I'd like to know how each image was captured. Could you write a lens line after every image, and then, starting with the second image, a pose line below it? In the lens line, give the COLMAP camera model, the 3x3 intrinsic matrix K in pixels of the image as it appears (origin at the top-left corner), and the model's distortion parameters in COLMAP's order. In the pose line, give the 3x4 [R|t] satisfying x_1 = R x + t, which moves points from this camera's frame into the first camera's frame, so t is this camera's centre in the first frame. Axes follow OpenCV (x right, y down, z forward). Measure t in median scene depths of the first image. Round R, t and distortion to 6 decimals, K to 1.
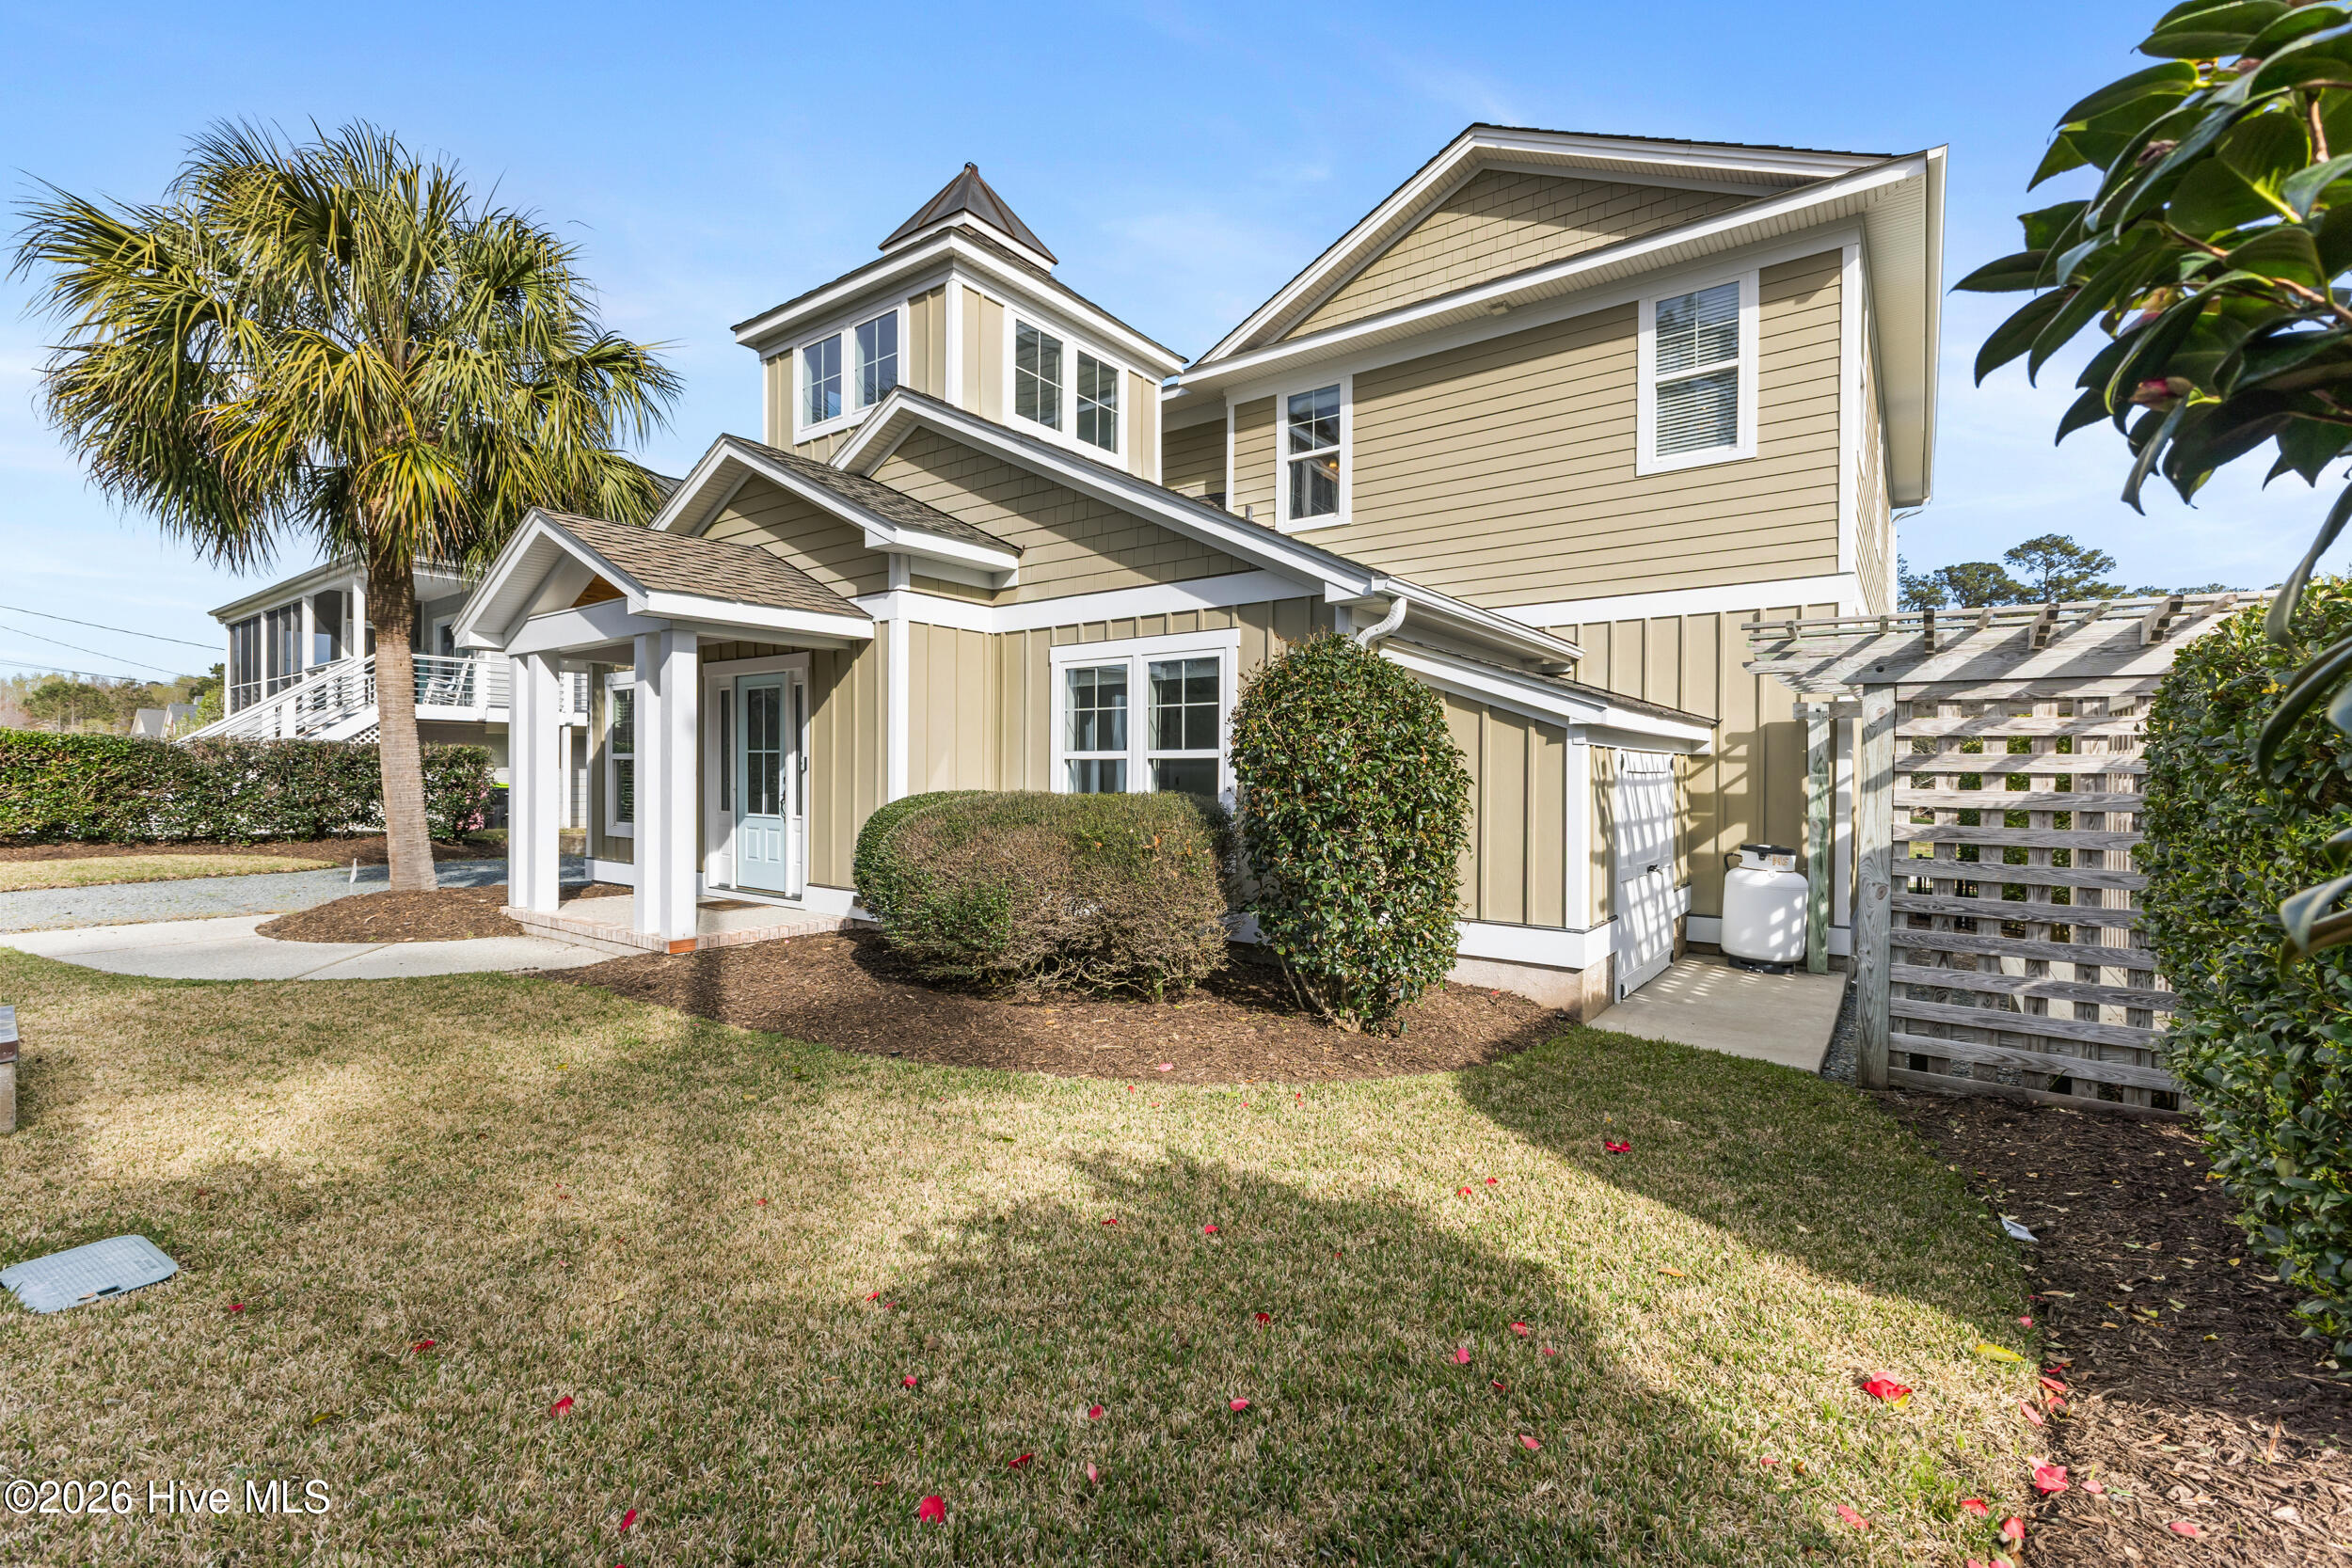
lens RADIAL K [[1010.5, 0, 1174.4], [0, 1010.5, 781.4], [0, 0, 1]] dist [-0.000922, 0.000050]
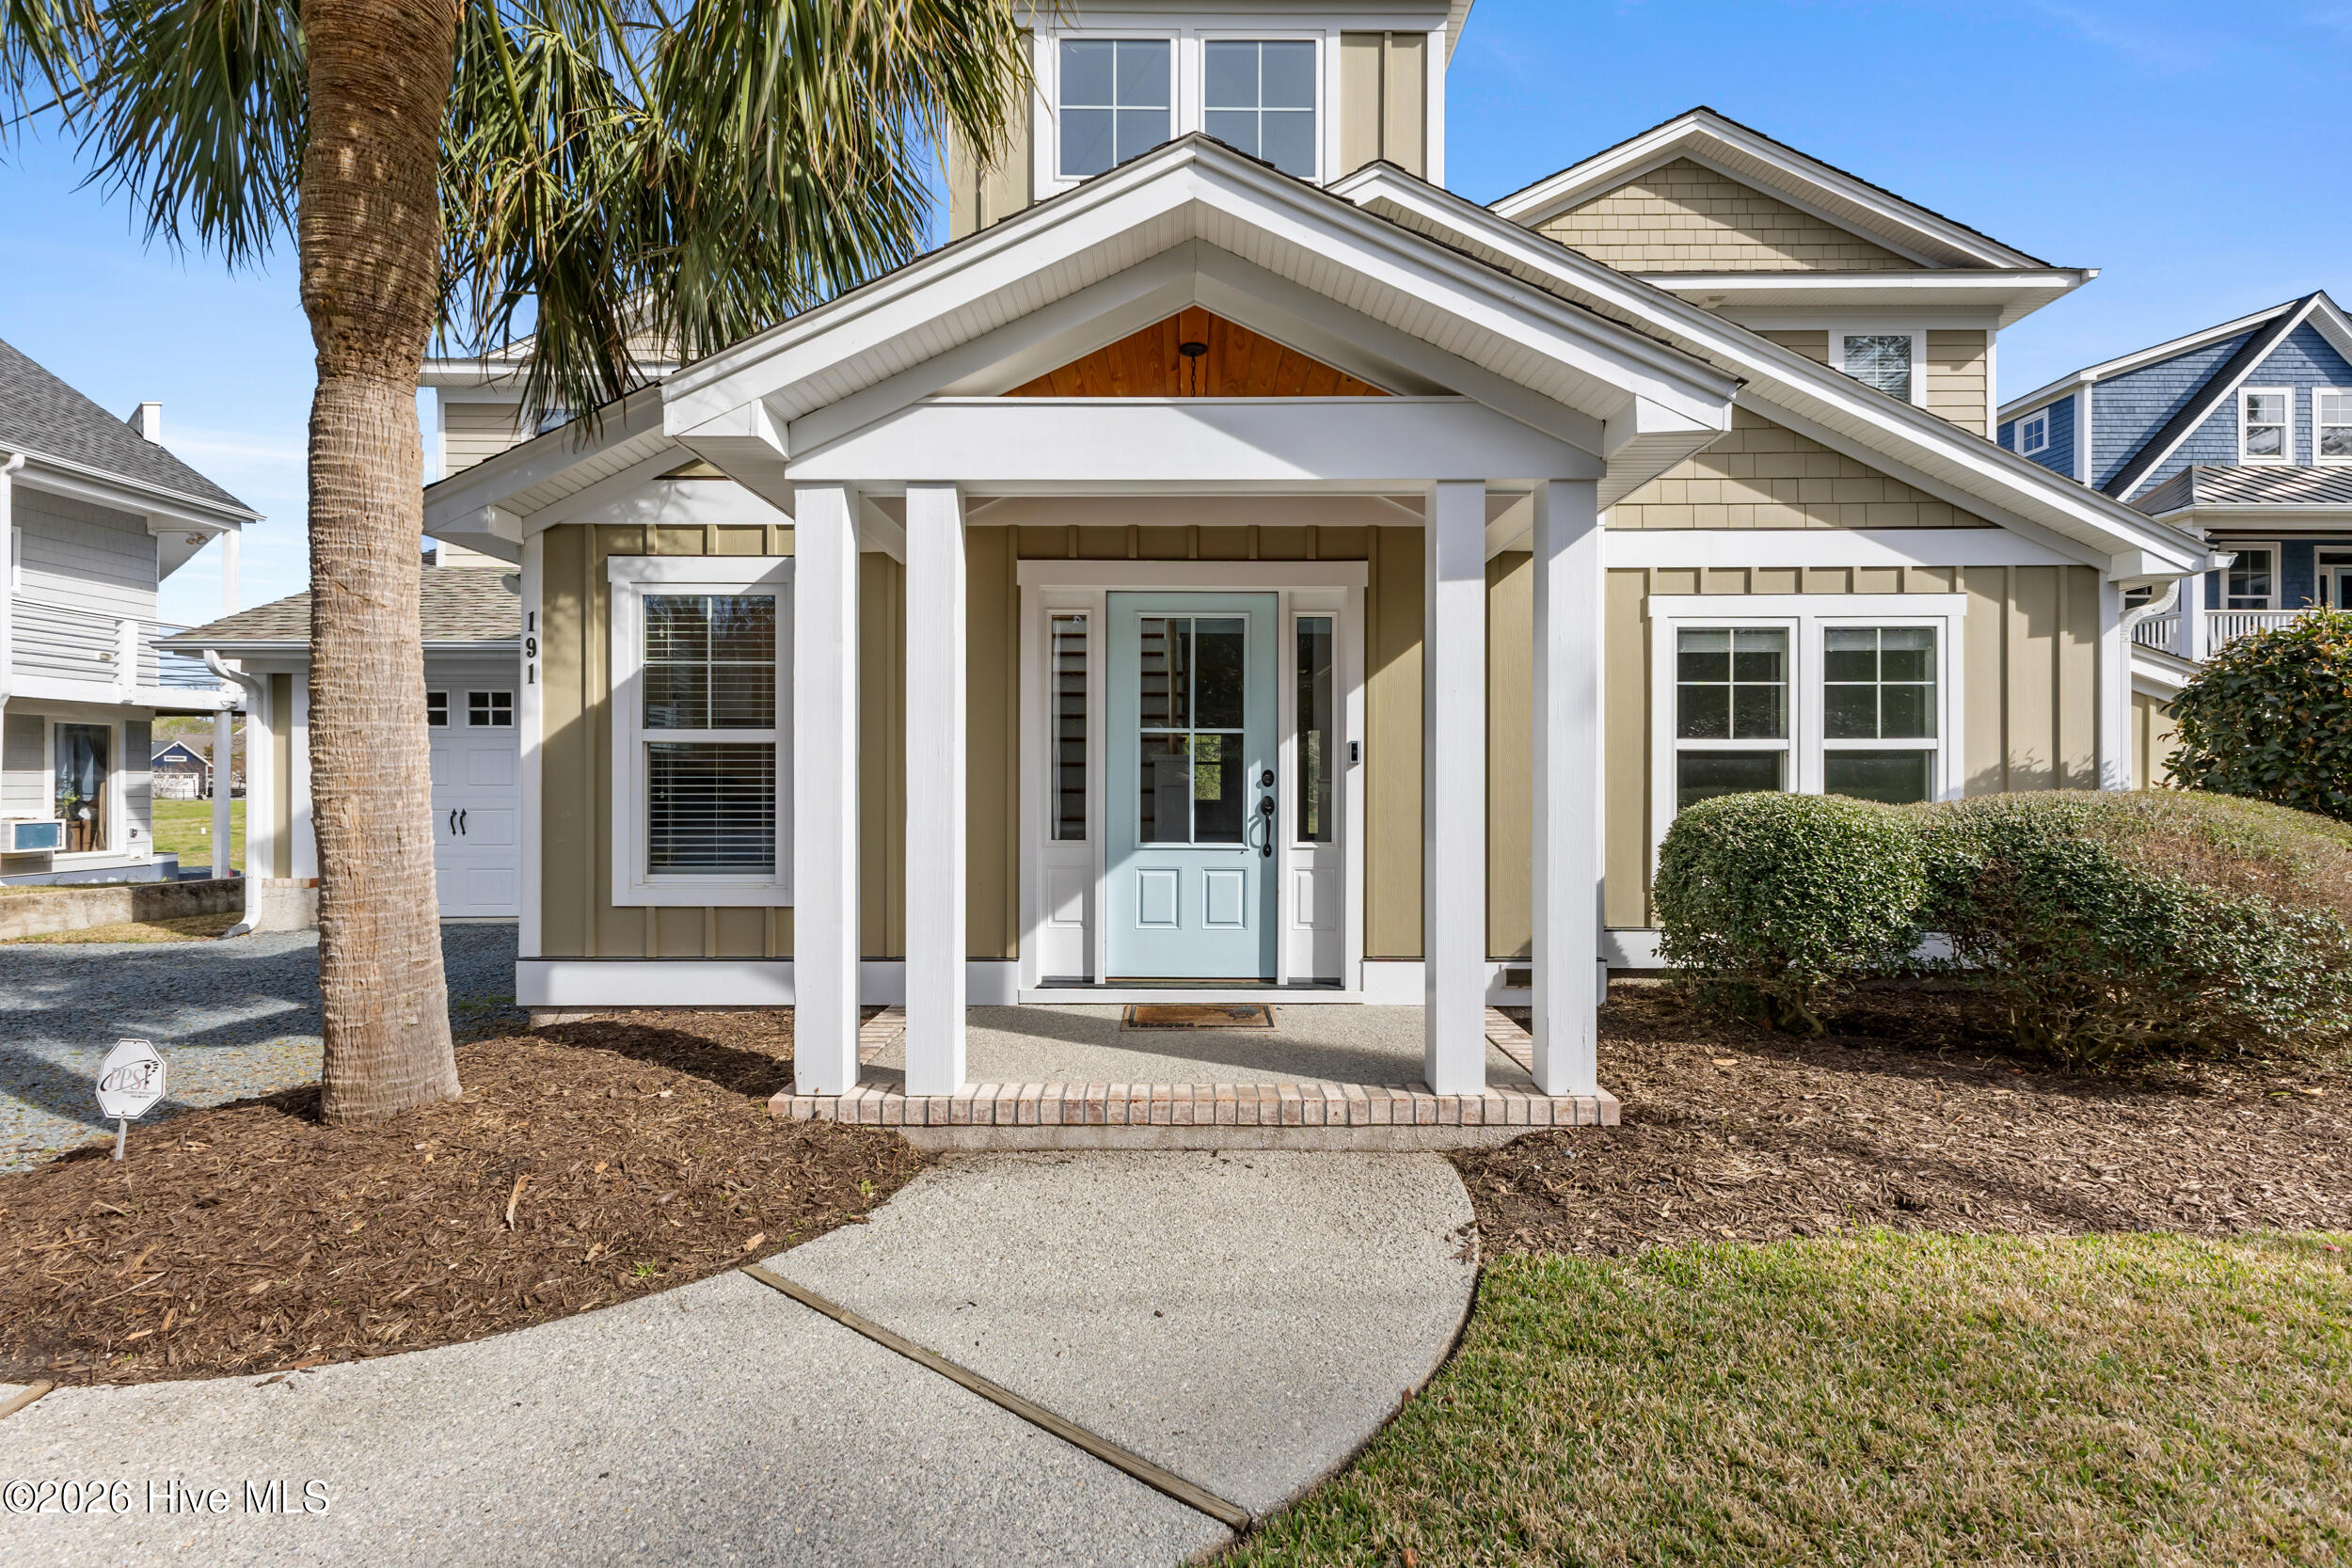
lens RADIAL K [[1010.5, 0, 1176.7], [0, 1010.5, 782.5], [0, 0, 1]] dist [-0.000922, 0.000050]
pose [[0.805816, -0.002961, 0.592159, -0.843302], [0.003860, 0.999993, -0.000252, 0.001186], [-0.592154, 0.002488, 0.805821, 0.628034]]
